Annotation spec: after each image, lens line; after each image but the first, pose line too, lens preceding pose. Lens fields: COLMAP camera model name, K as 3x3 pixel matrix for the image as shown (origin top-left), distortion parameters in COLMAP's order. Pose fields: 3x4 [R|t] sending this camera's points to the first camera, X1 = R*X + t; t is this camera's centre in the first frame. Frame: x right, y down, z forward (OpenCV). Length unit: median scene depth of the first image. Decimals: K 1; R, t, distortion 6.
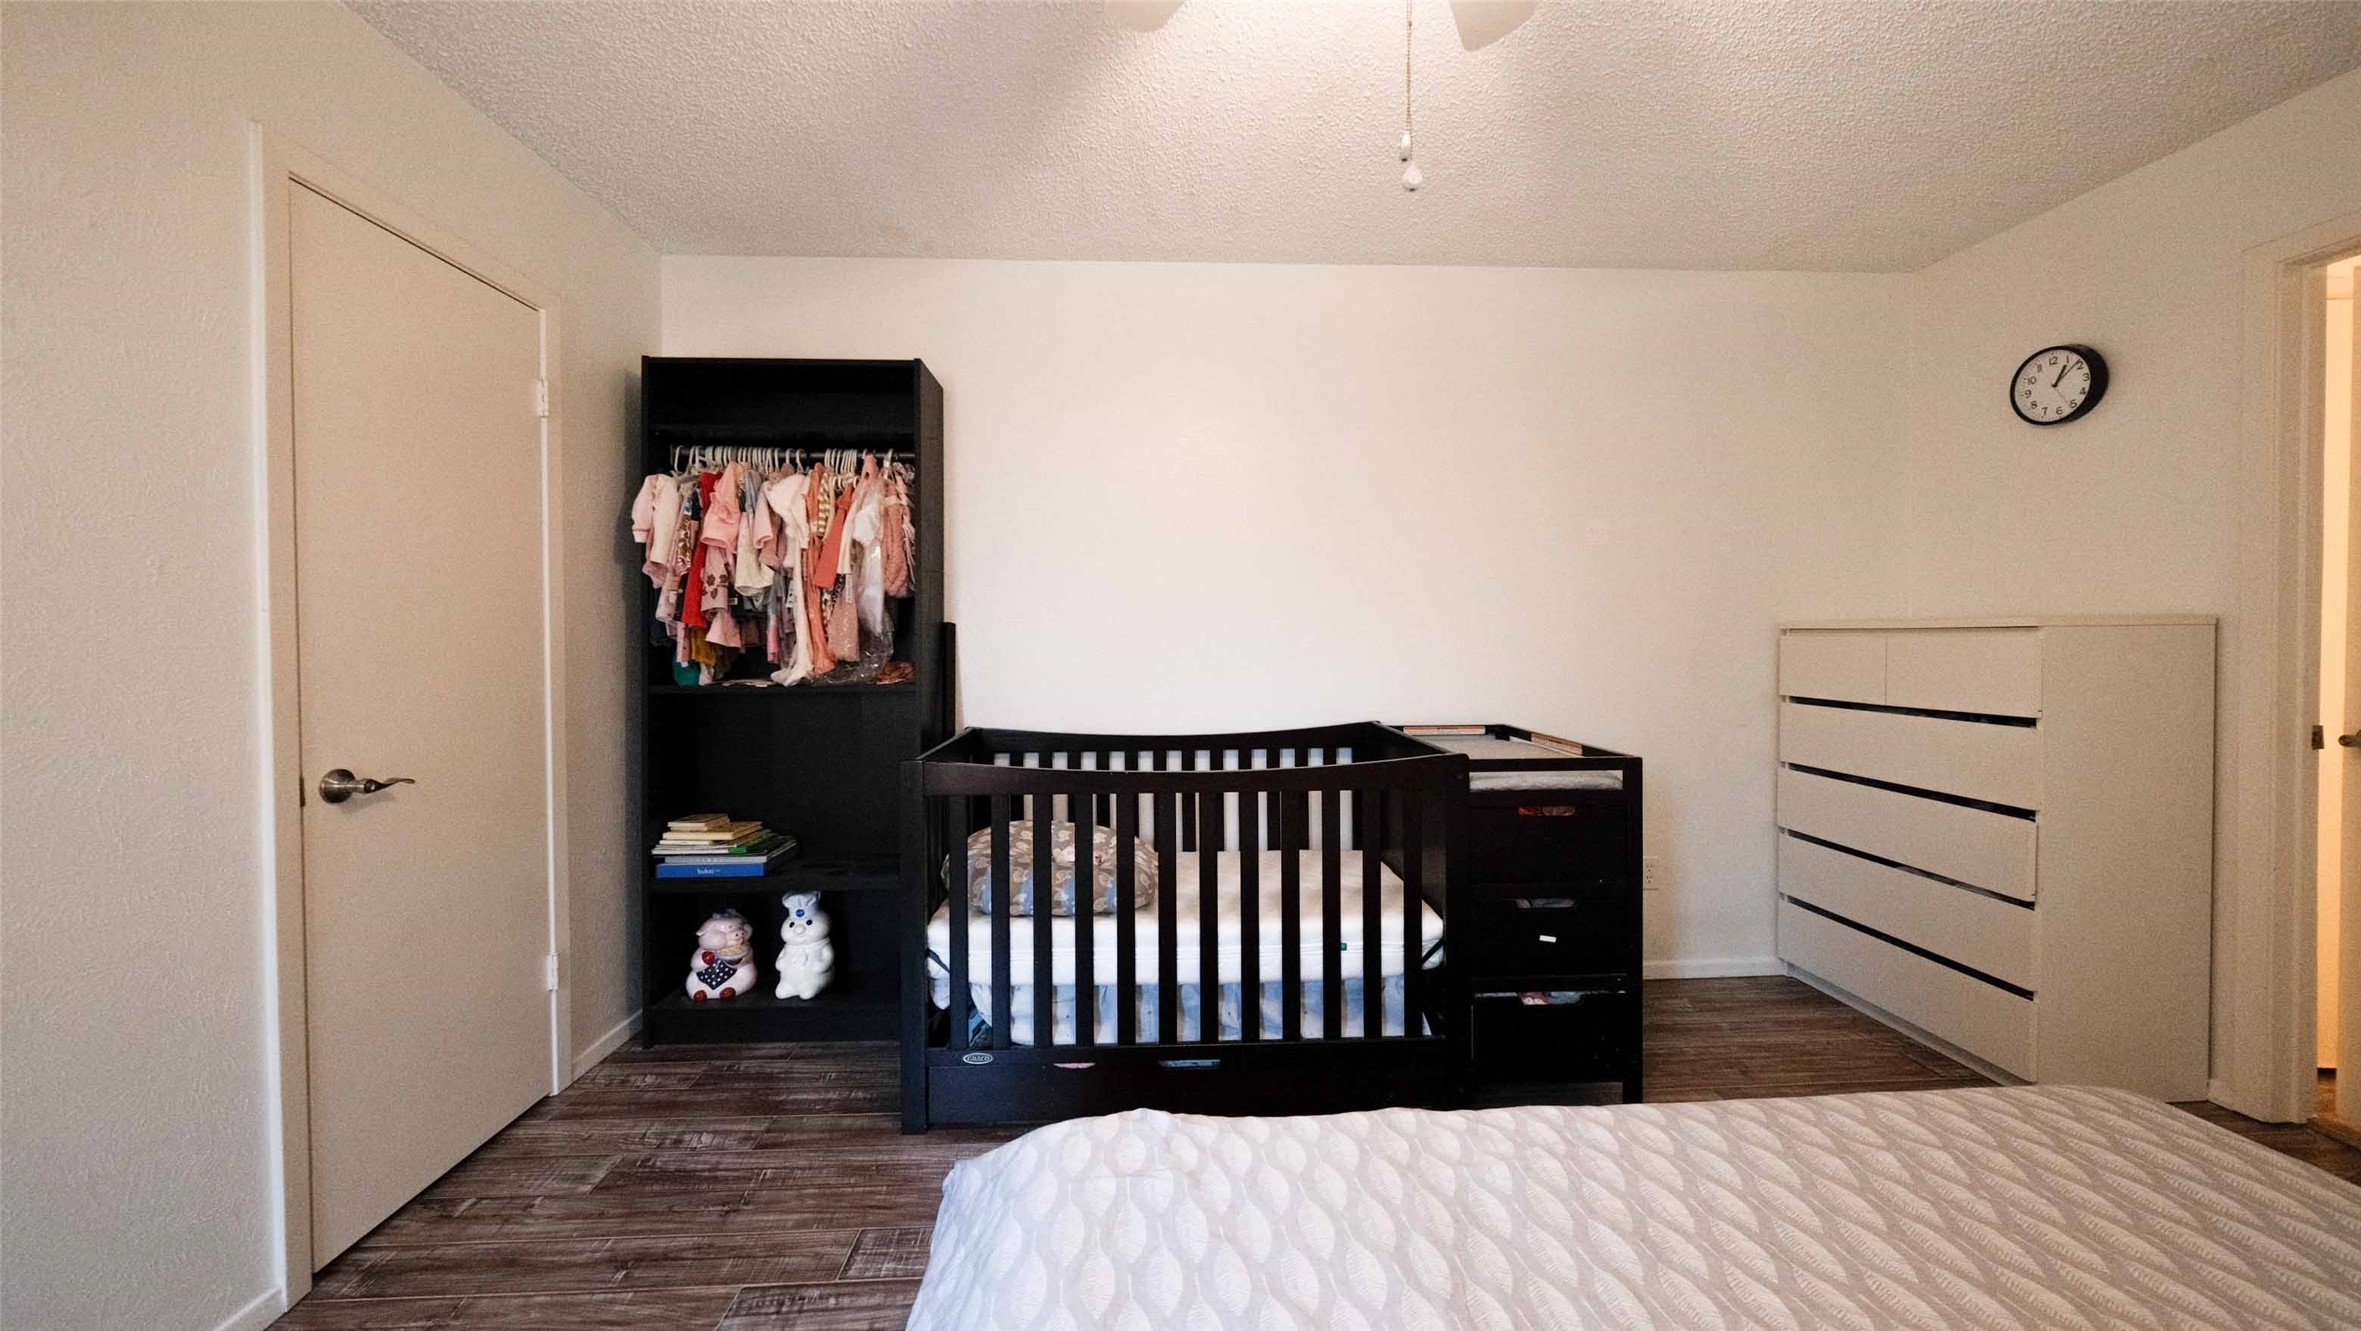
lens RADIAL K [[814.1, 0, 1194.5], [0, 814.1, 651.6], [0, 0, 1]] dist [0.000408, 0.000028]
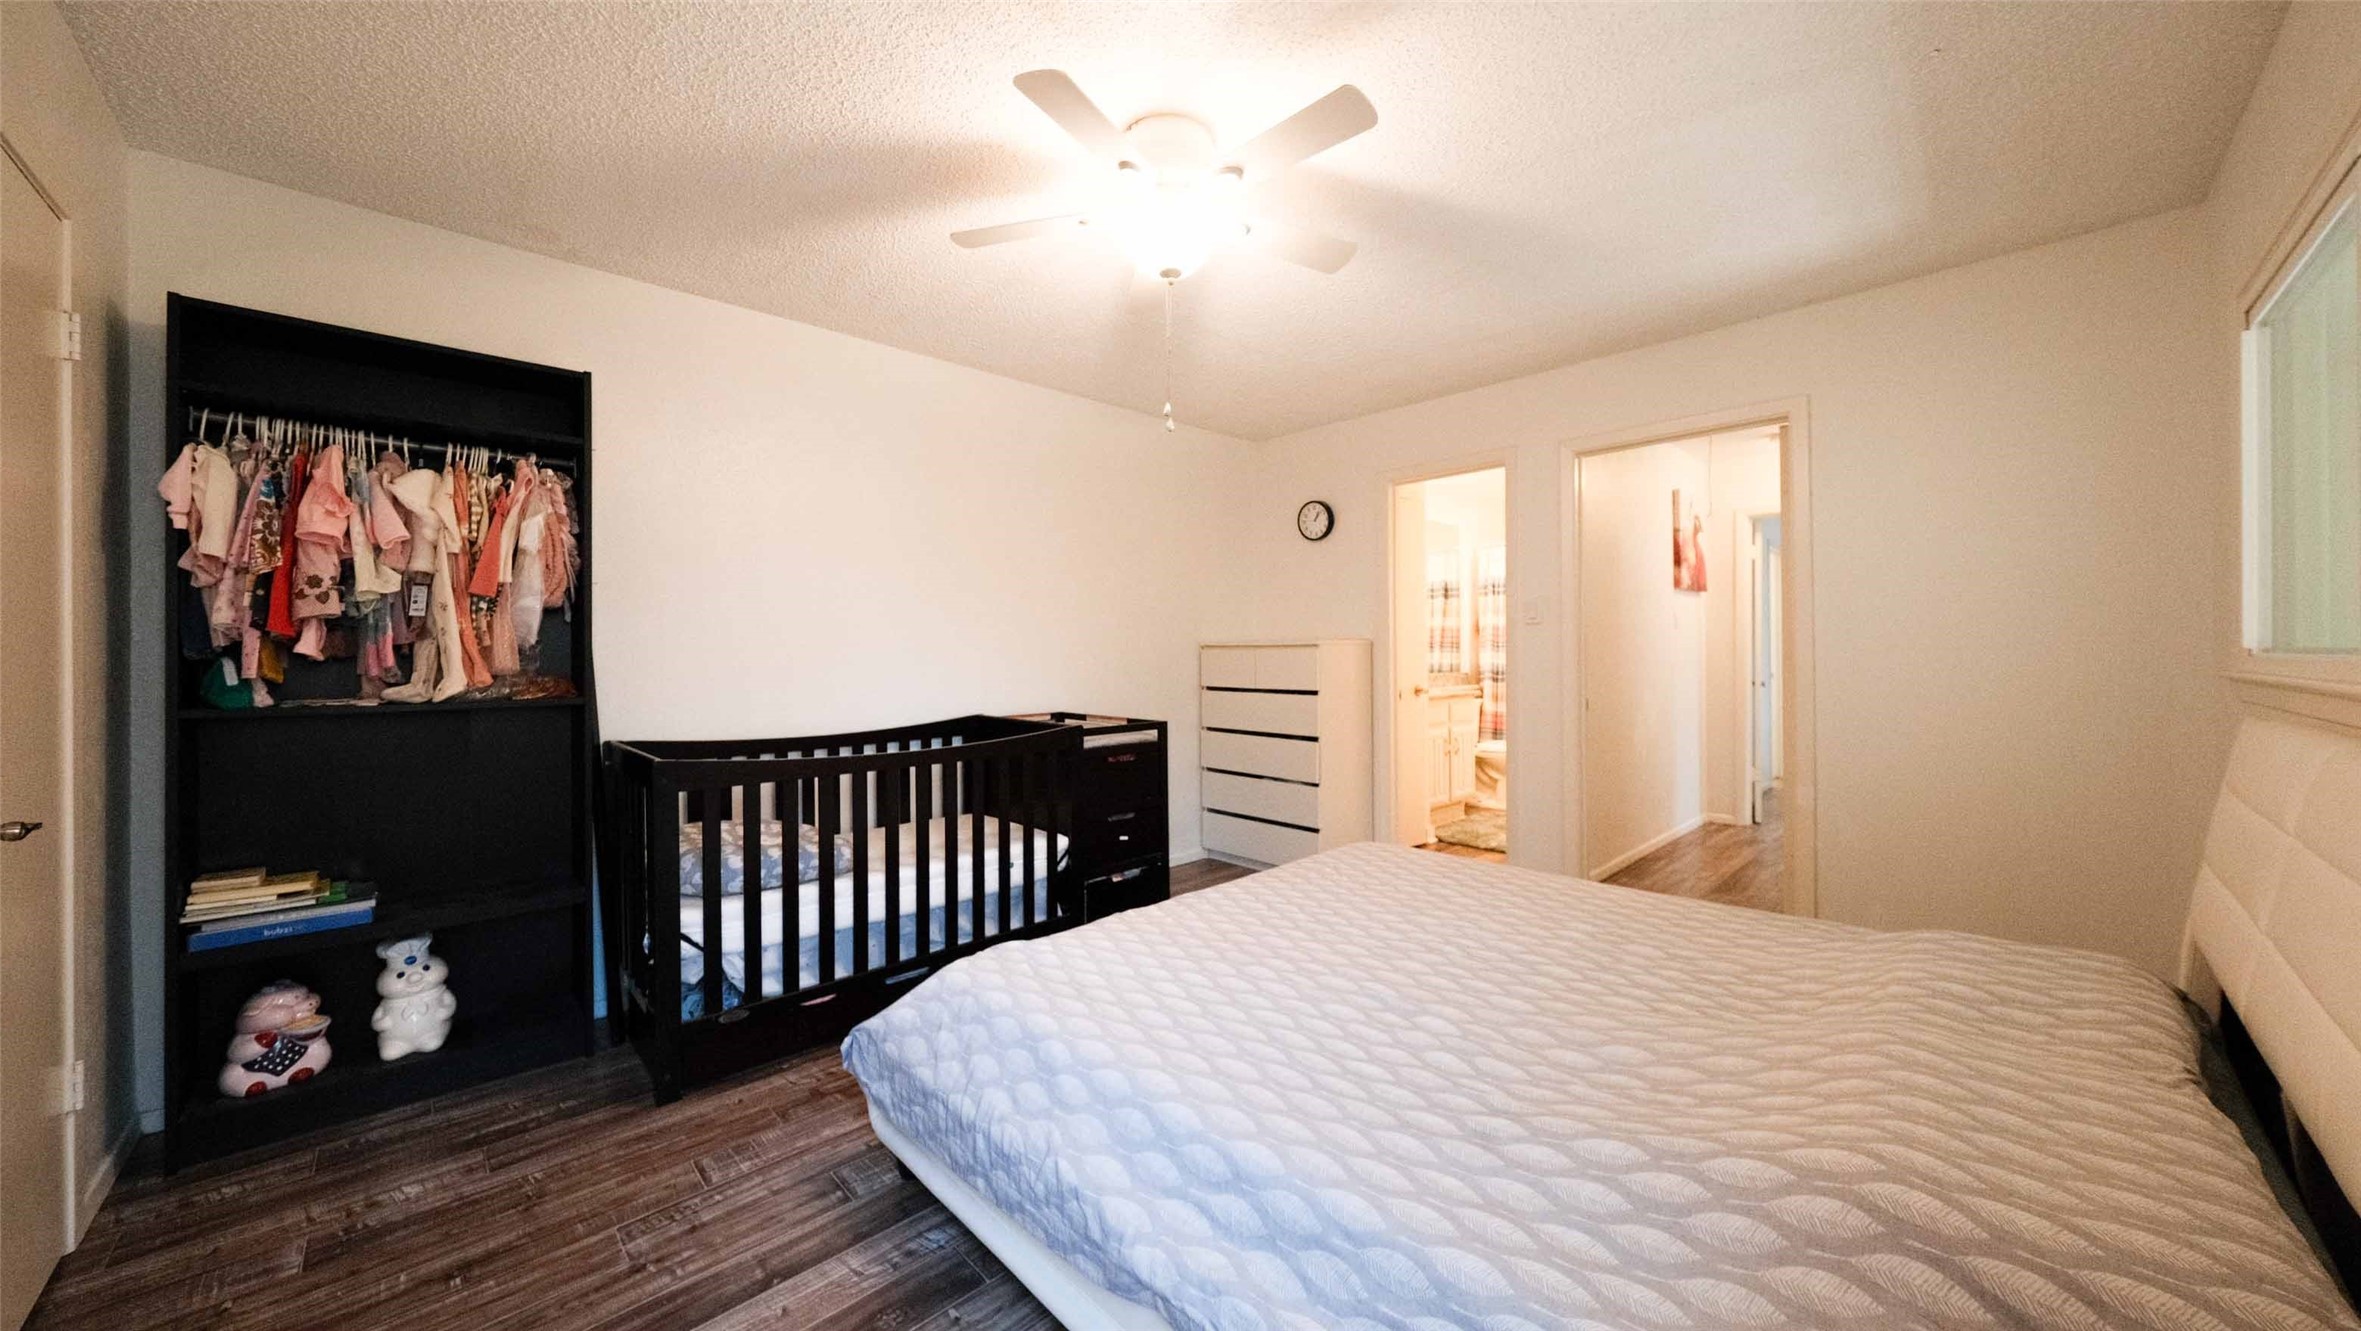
lens RADIAL K [[814.1, 0, 1190.3], [0, 814.1, 652.5], [0, 0, 1]] dist [0.000408, 0.000028]
pose [[0.743540, -0.001437, 0.668689, -0.470961], [0.011257, 0.999883, -0.010367, 0.005767], [-0.668596, 0.015236, 0.743470, -0.244978]]
